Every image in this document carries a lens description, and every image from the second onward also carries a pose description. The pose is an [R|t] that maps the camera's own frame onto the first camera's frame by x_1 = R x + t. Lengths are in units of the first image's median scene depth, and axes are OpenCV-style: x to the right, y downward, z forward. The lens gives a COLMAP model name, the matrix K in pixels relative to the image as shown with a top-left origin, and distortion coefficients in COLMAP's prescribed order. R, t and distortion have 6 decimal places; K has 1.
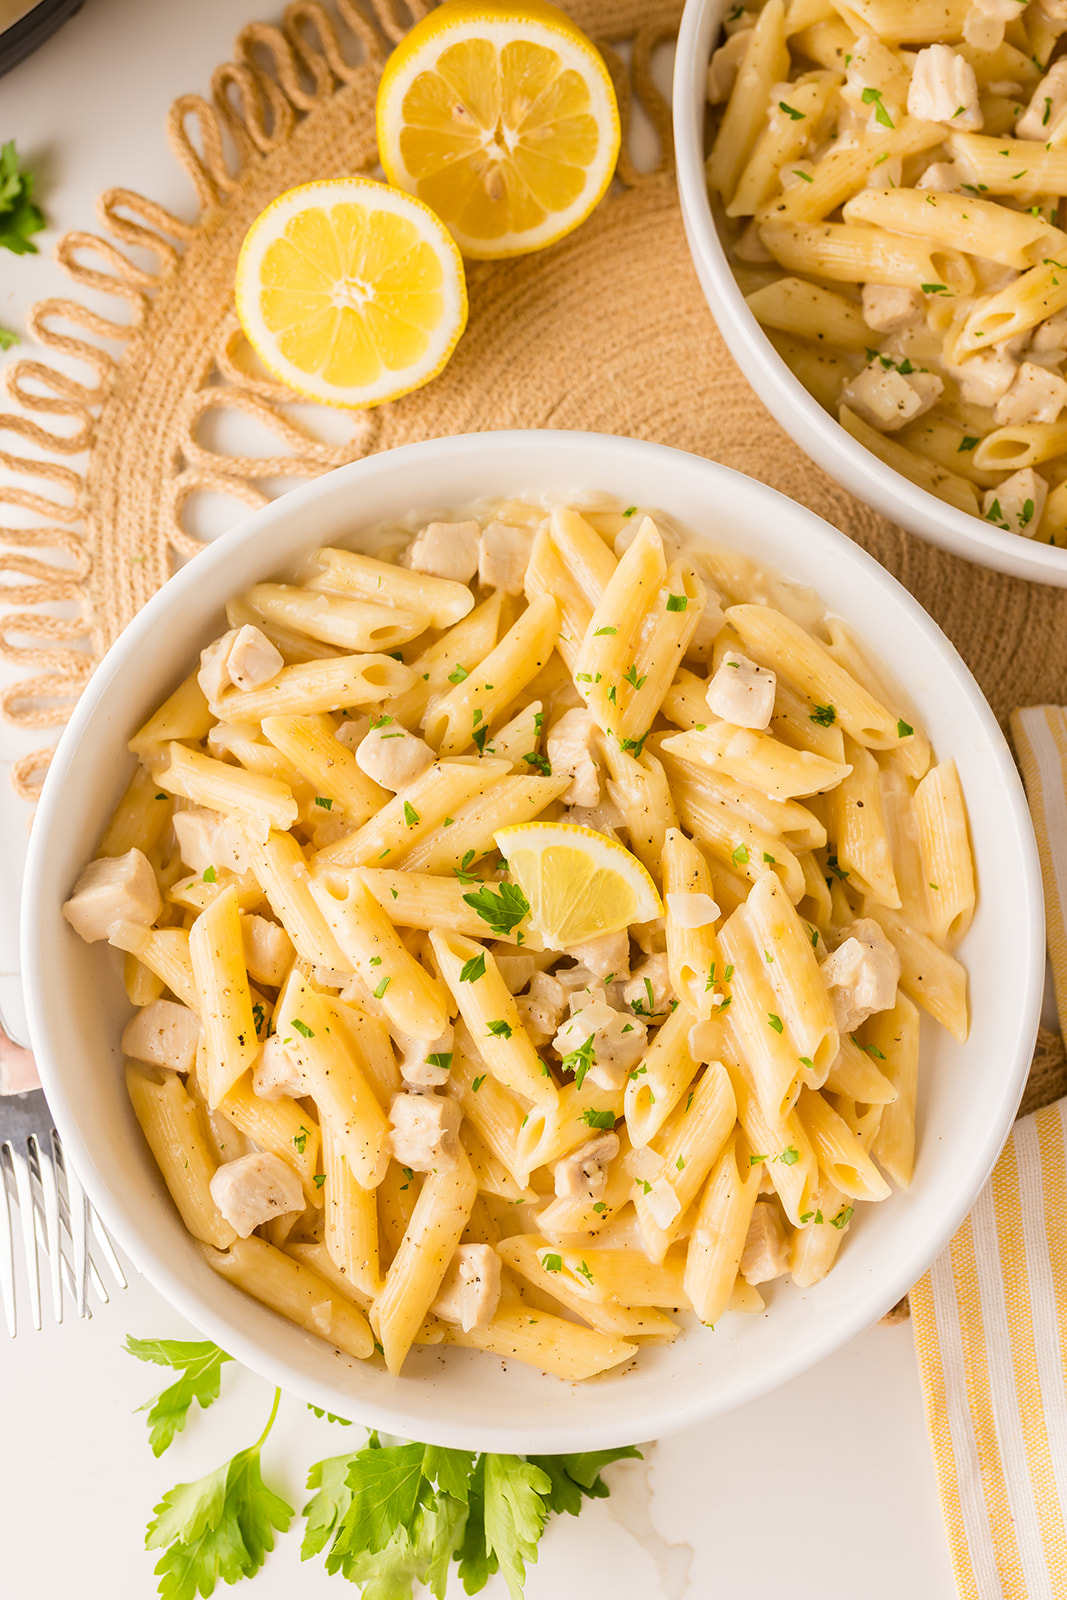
lens RADIAL K [[1635.4, 0, 539.5], [0, 1635.4, 800.5], [0, 0, 1]] dist [0.003248, 0.006883]
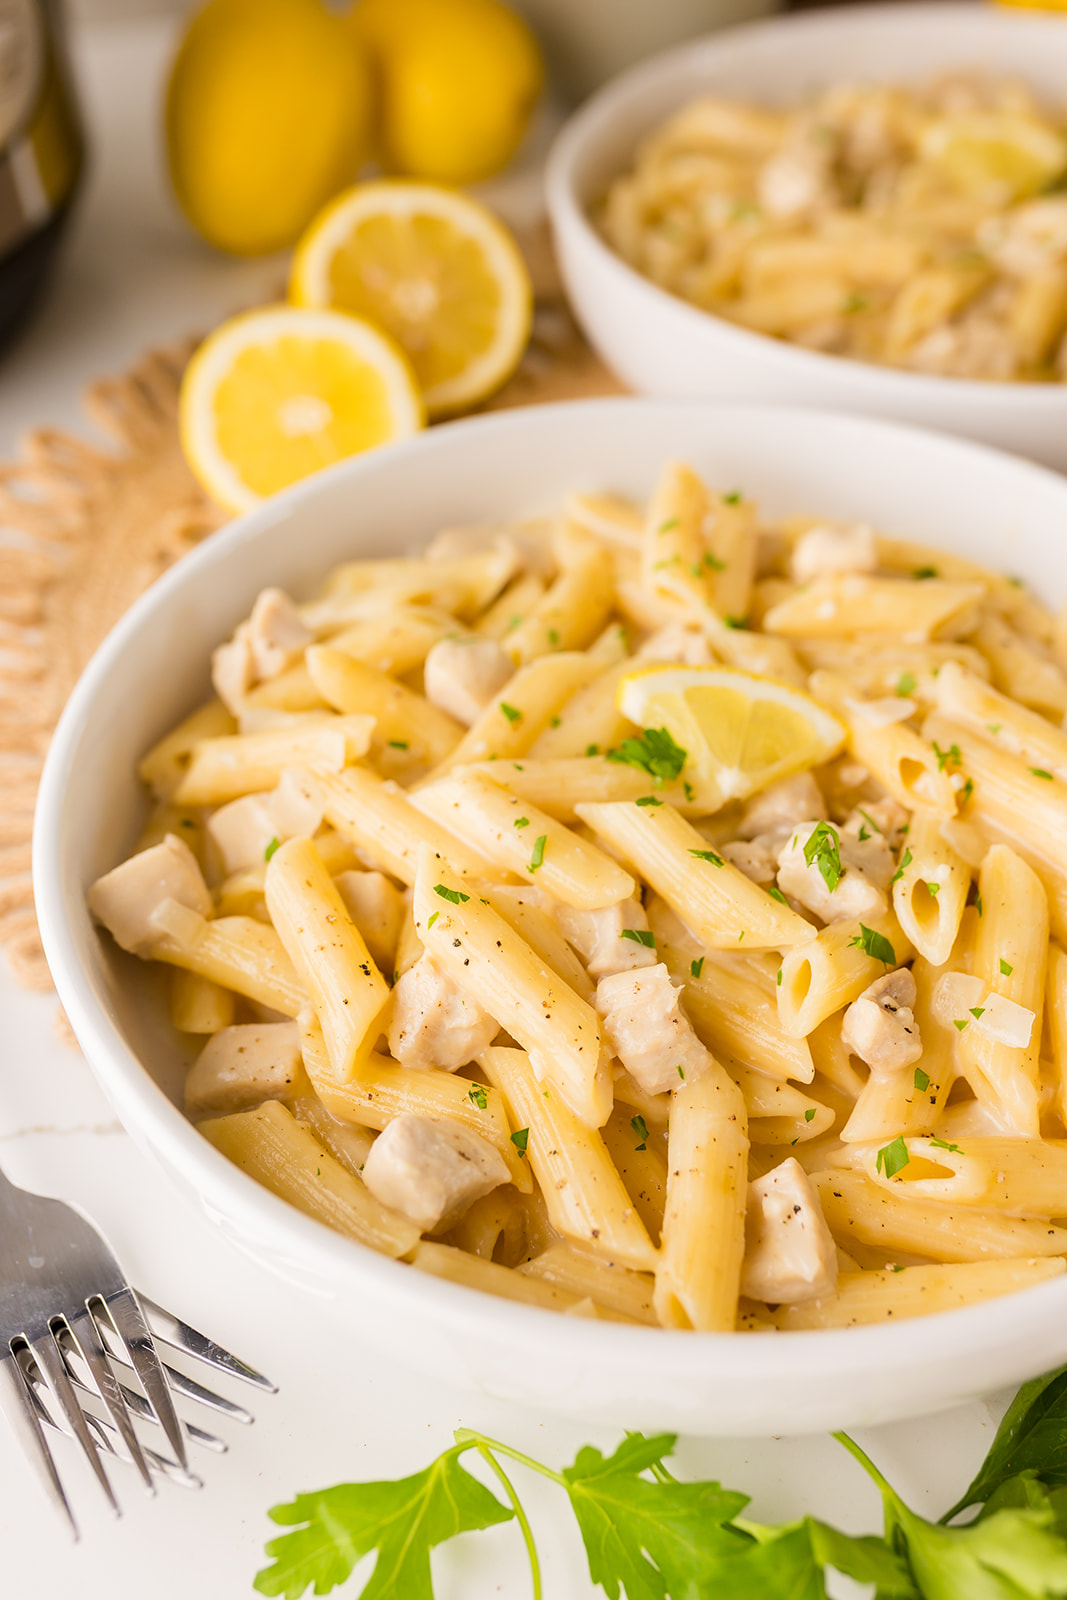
lens RADIAL K [[1617.4, 0, 533.5], [0, 1617.4, 800.0], [0, 0, 1]] dist [0.001827, 0.009062]
pose [[0.963560, -0.198920, 0.178837, -0.213970], [0.266448, 0.772760, -0.576062, 0.493216], [-0.023608, 0.602721, 0.797603, 0.378087]]
